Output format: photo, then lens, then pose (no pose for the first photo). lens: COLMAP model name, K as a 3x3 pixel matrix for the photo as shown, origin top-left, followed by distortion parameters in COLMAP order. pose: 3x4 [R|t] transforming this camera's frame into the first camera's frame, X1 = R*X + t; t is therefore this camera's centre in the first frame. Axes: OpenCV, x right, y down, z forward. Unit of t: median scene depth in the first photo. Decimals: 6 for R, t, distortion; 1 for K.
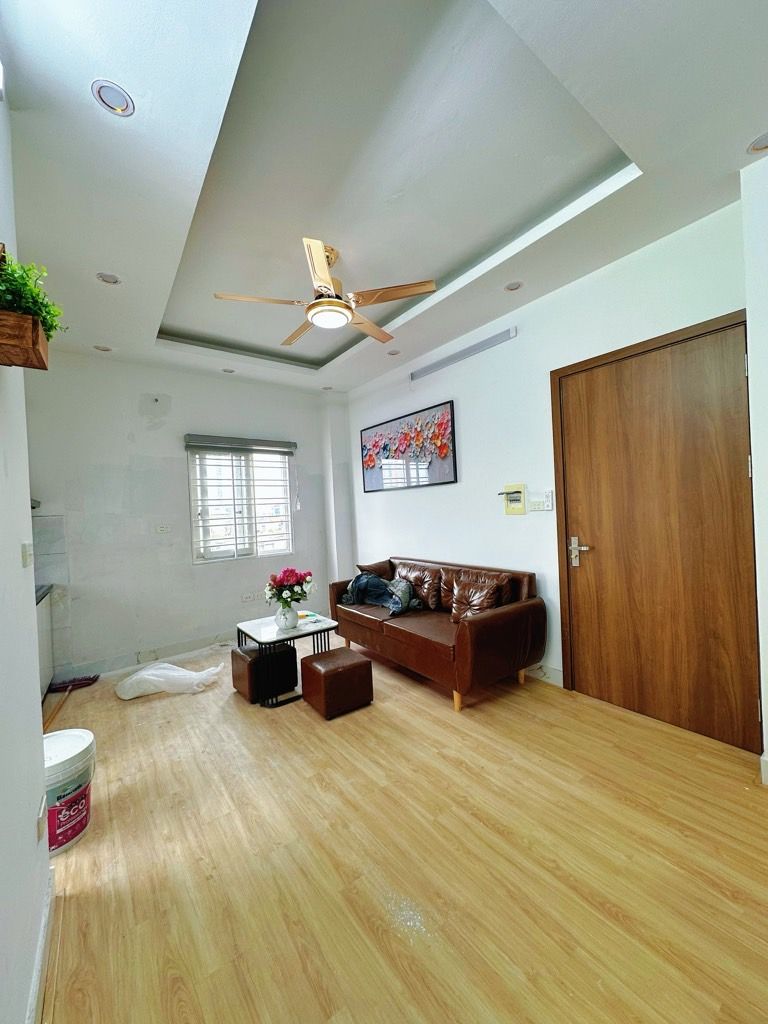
lens RADIAL K [[406.2, 0, 384.0], [0, 406.2, 512.0], [0, 0, 1]] dist [-0.002119, 0.000266]
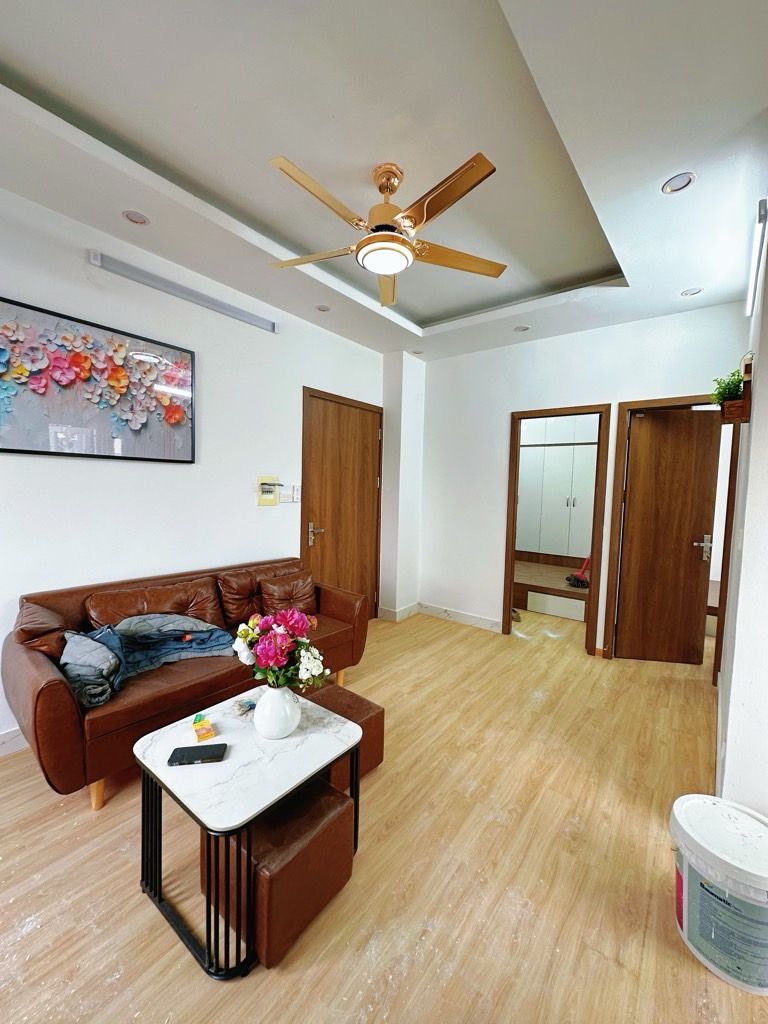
lens RADIAL K [[406.2, 0, 384.0], [0, 406.2, 512.0], [0, 0, 1]] dist [-0.002119, 0.000266]
pose [[-0.262376, -0.019635, 0.964766, -0.783726], [-0.005837, 0.999807, 0.018761, 0.001551], [-0.964948, -0.000709, -0.262440, 1.042613]]
